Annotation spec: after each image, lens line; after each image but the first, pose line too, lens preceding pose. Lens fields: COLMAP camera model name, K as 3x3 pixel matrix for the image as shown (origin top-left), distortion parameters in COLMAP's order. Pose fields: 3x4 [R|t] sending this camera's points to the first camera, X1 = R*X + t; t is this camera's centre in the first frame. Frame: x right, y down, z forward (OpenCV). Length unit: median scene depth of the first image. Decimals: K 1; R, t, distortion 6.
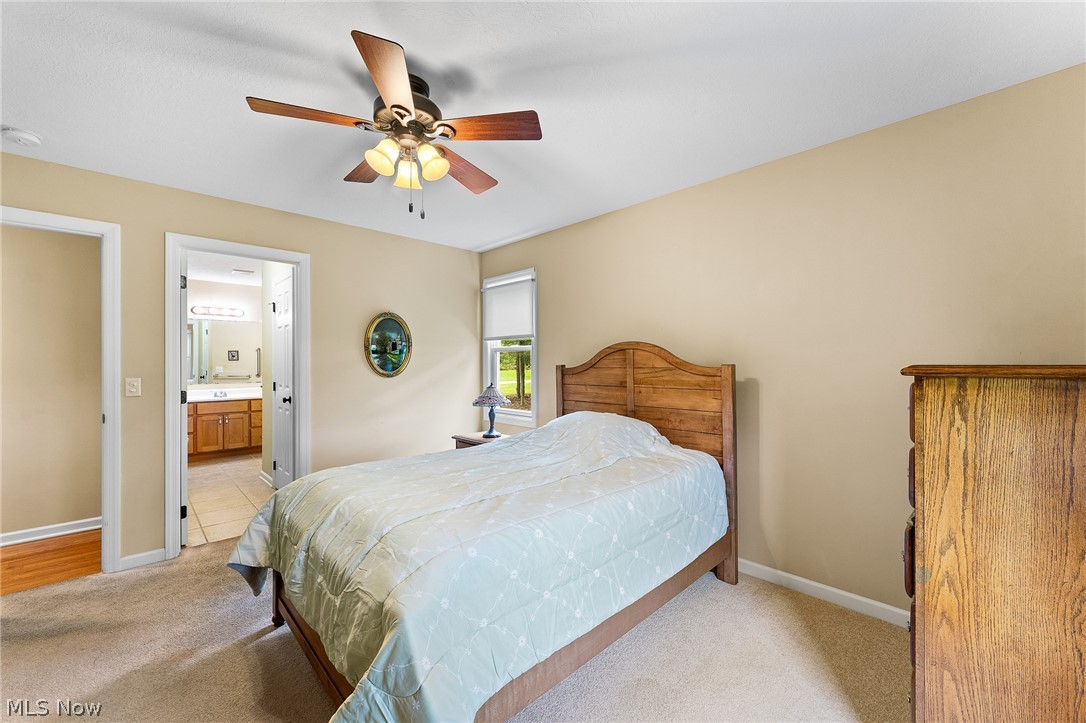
lens RADIAL K [[432.6, 0, 542.7], [0, 432.6, 359.2], [0, 0, 1]] dist [-0.002669, -0.000266]
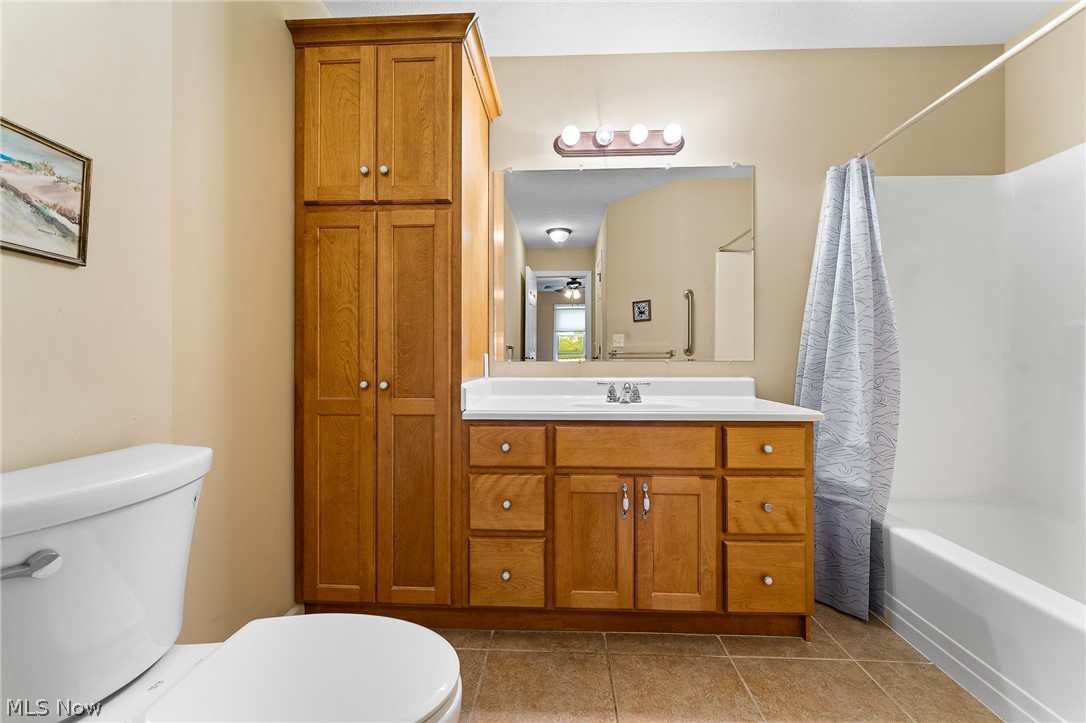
lens RADIAL K [[432.6, 0, 543.2], [0, 432.6, 355.8], [0, 0, 1]] dist [-0.002669, -0.000266]
pose [[0.690118, 0.001310, -0.723695, -0.573656], [0.001459, 0.999994, 0.003201, 0.053828], [0.723695, -0.003265, 0.690112, 0.759767]]
